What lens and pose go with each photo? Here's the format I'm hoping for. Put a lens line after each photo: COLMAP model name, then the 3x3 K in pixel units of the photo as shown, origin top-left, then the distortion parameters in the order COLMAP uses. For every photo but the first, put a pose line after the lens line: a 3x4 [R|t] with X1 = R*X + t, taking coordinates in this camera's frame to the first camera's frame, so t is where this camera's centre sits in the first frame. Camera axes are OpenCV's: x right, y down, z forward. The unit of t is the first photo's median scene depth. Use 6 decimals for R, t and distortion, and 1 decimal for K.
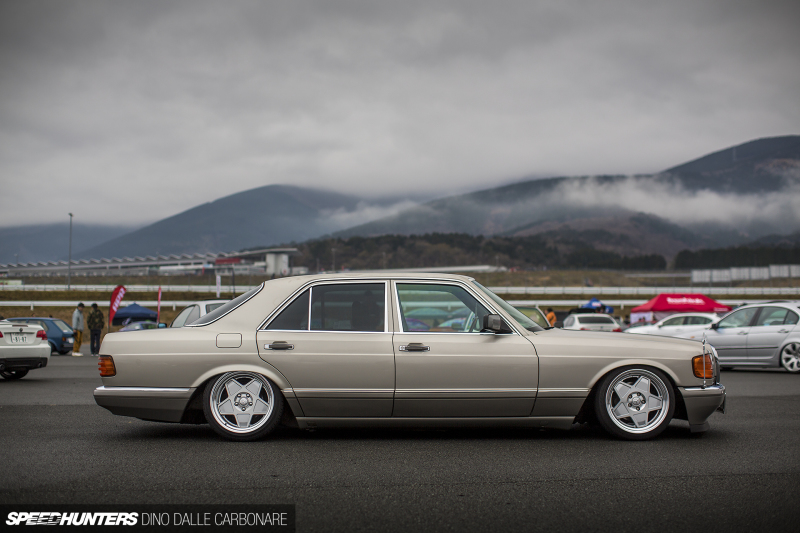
lens RADIAL K [[1159.7, 0, 400.0], [0, 1159.7, 266.5], [0, 0, 1]] dist [-0.198675, 0.472137]
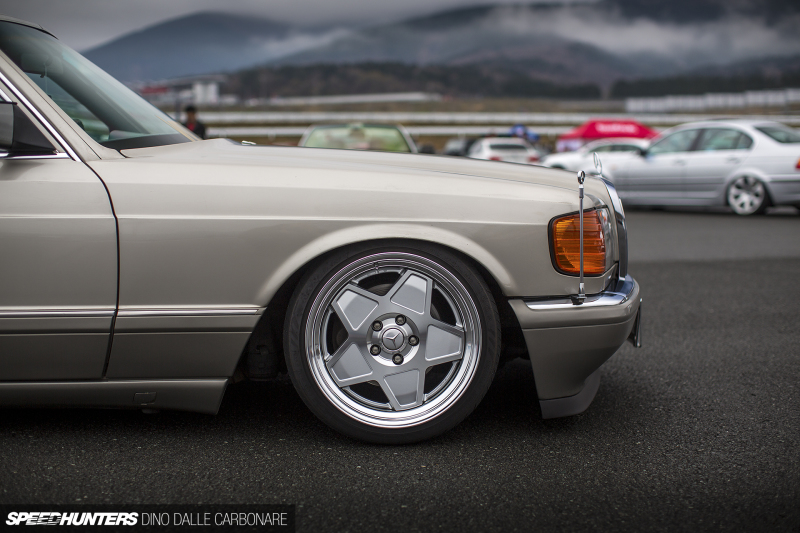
lens RADIAL K [[1159.7, 0, 400.0], [0, 1159.7, 266.5], [0, 0, 1]] dist [-0.198675, 0.472137]
pose [[0.998487, -0.008216, 0.054373, 0.082143], [0.000189, 0.989281, 0.146024, 0.017761], [-0.054990, -0.145792, 0.987786, 0.278952]]
